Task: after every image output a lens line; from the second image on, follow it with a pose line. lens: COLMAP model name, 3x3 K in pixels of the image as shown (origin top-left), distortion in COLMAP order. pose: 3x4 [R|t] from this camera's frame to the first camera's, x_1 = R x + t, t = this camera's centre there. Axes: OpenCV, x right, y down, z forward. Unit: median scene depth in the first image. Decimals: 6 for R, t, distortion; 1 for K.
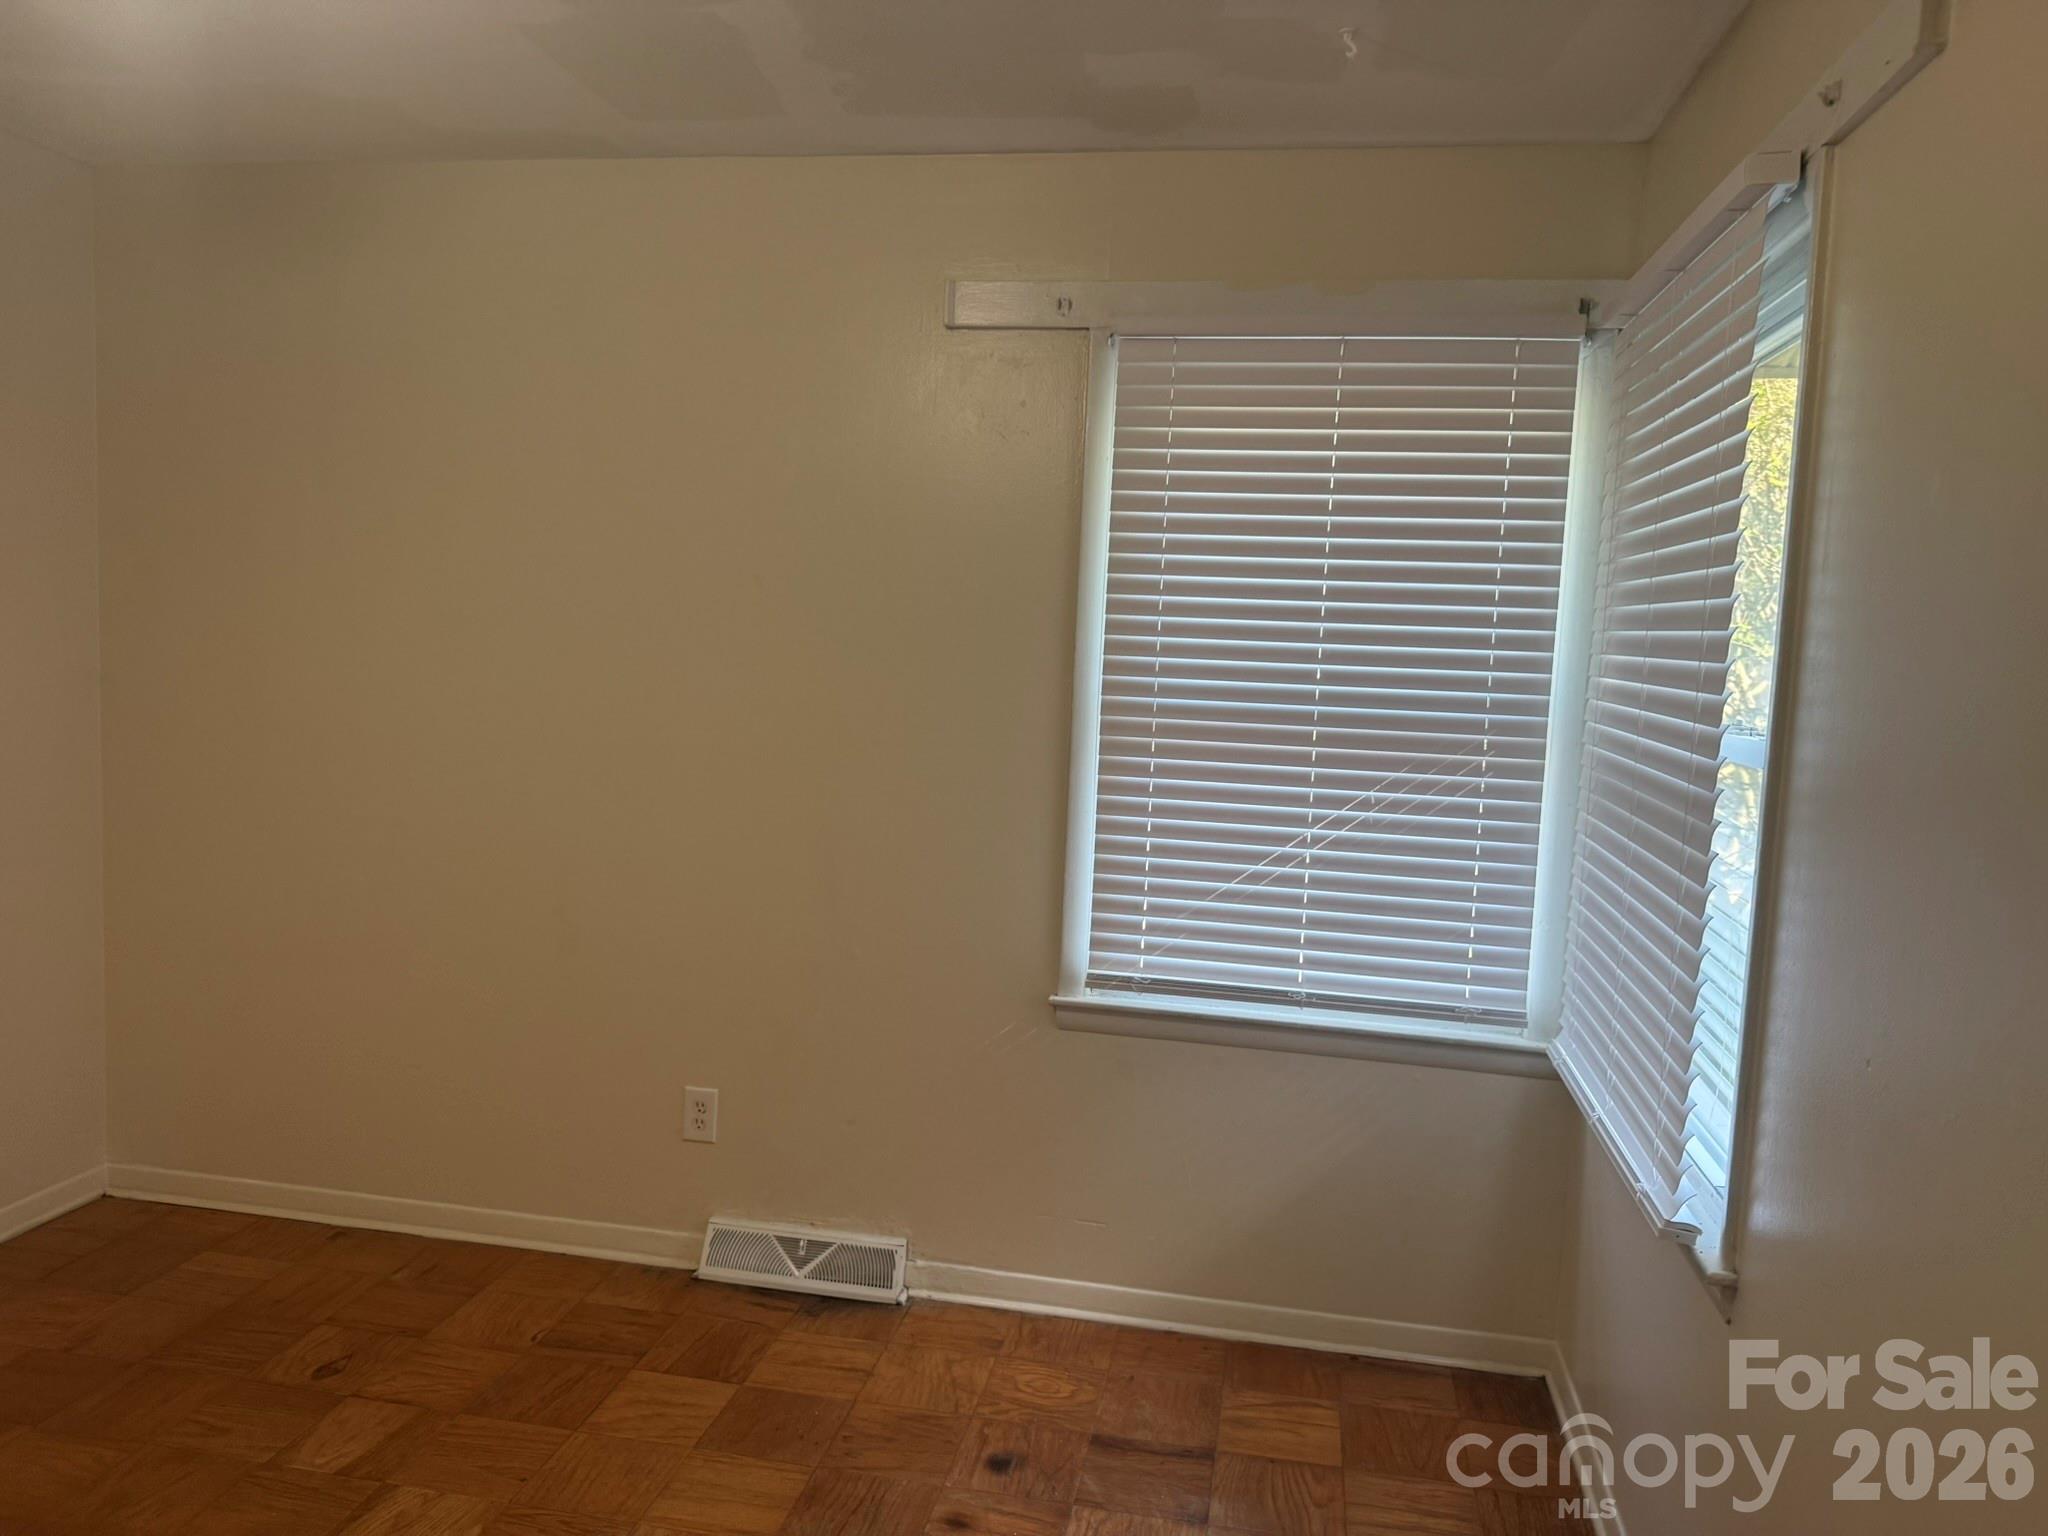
lens RADIAL K [[1488.3, 0, 1016.1], [0, 1488.3, 744.6], [0, 0, 1]] dist [0.069836, -0.049799]
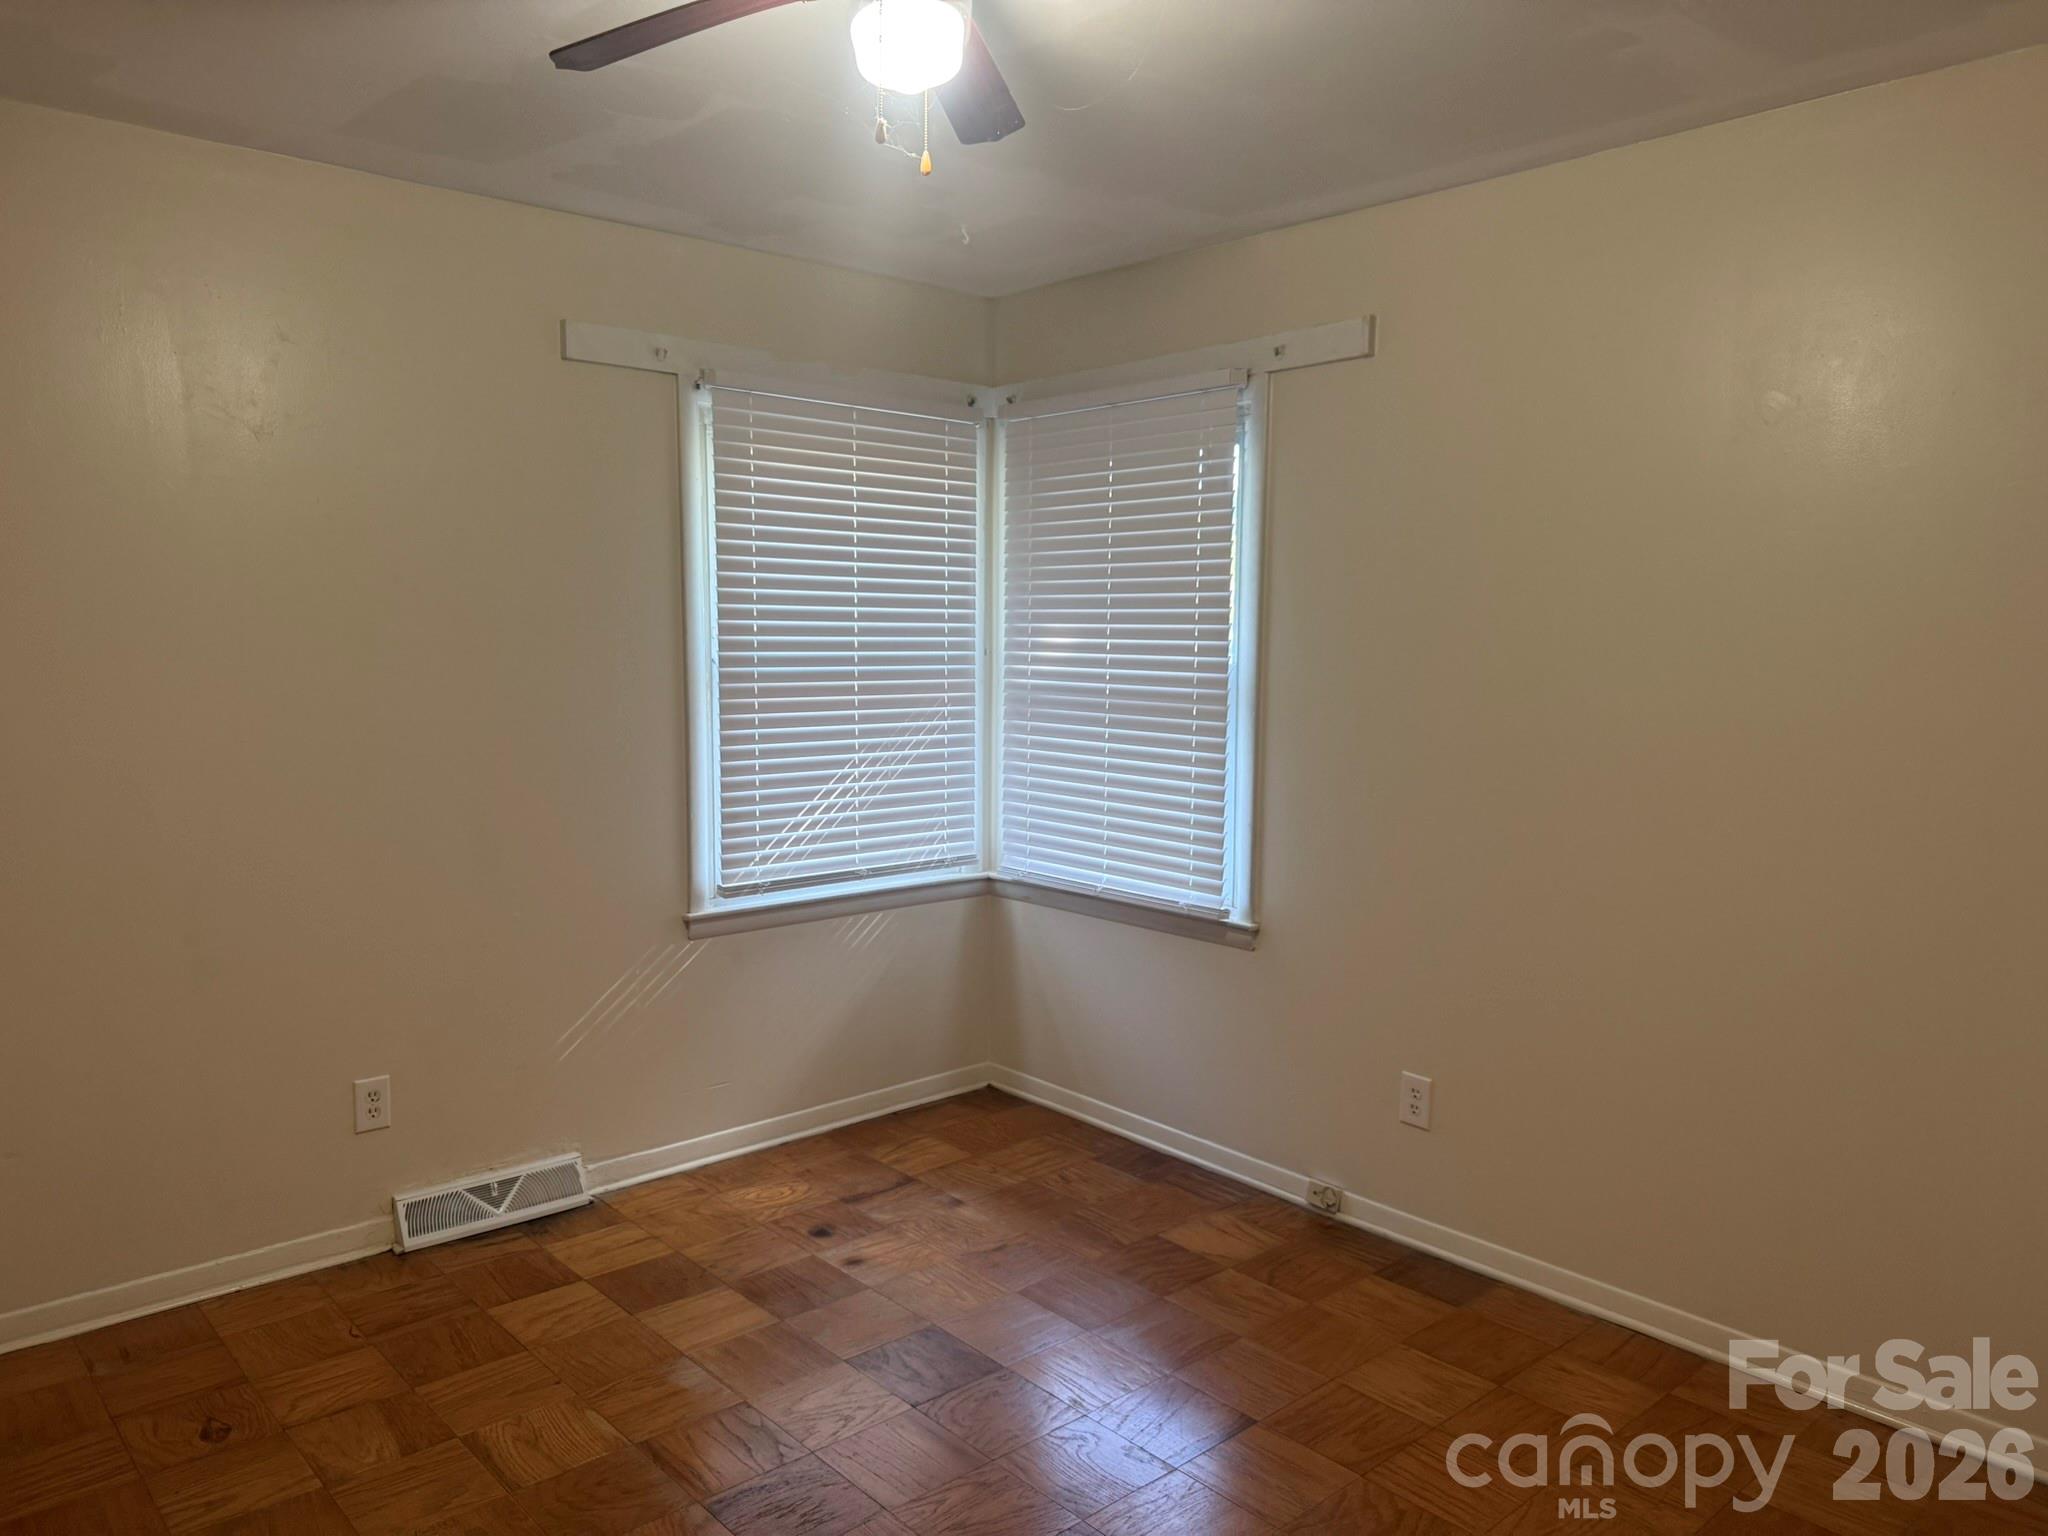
lens RADIAL K [[1458.0, 0, 1028.4], [0, 1458.0, 764.4], [0, 0, 1]] dist [0.035420, -0.045594]
pose [[0.596438, -0.107570, 0.795418, -0.778173], [0.083994, 0.993903, 0.071431, -0.017908], [-0.798252, 0.024206, 0.601837, 0.041022]]
